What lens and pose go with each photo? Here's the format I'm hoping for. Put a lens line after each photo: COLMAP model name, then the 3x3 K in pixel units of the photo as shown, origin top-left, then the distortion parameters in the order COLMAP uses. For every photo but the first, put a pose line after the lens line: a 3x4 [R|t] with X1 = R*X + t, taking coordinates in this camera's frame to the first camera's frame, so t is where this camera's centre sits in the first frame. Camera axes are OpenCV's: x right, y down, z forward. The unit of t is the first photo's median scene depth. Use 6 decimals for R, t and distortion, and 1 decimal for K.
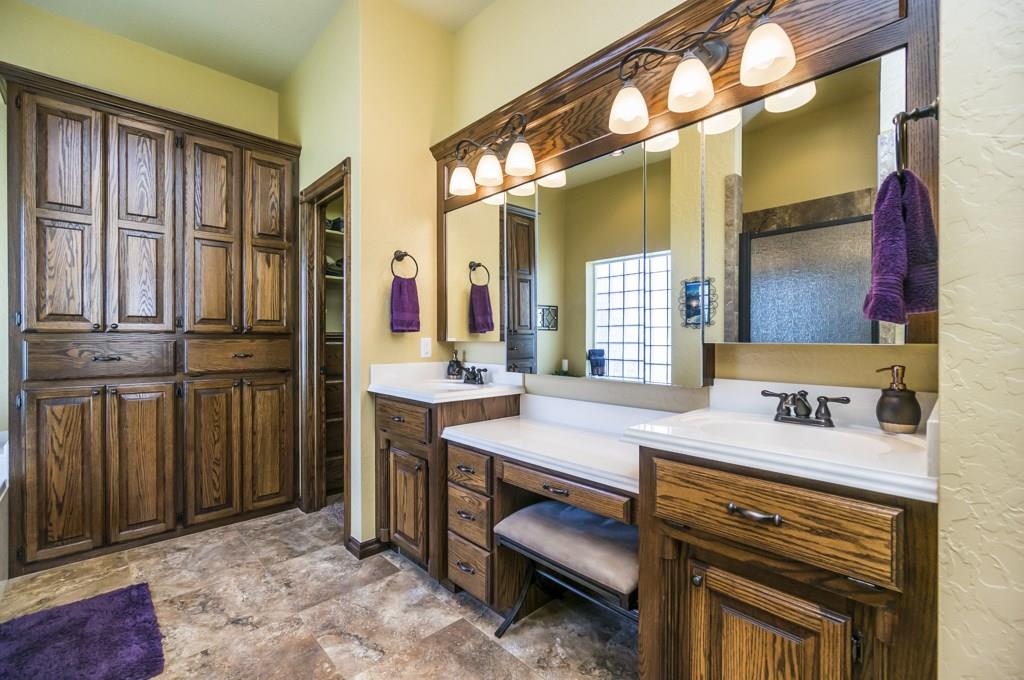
lens RADIAL K [[455.6, 0, 517.4], [0, 455.6, 340.2], [0, 0, 1]] dist [-0.000687, 0.000348]
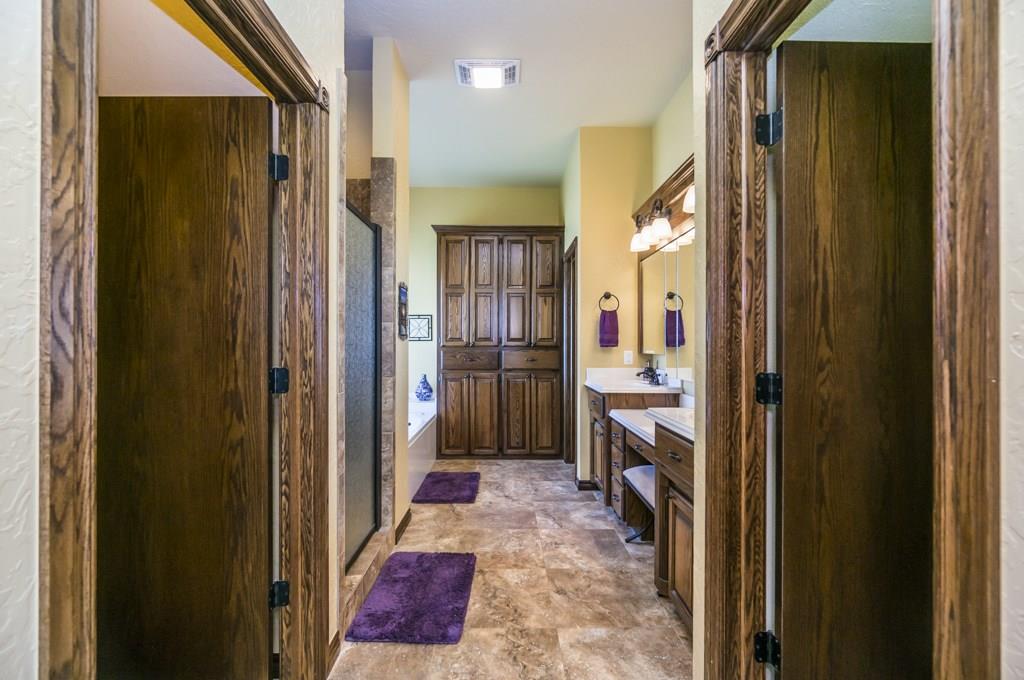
lens RADIAL K [[455.6, 0, 508.9], [0, 455.6, 343.3], [0, 0, 1]] dist [-0.000687, 0.000348]
pose [[0.737893, 0.000641, -0.674918, 0.542925], [-0.003769, 0.999988, -0.003171, -0.025344], [0.674907, 0.004884, 0.737886, -0.336417]]
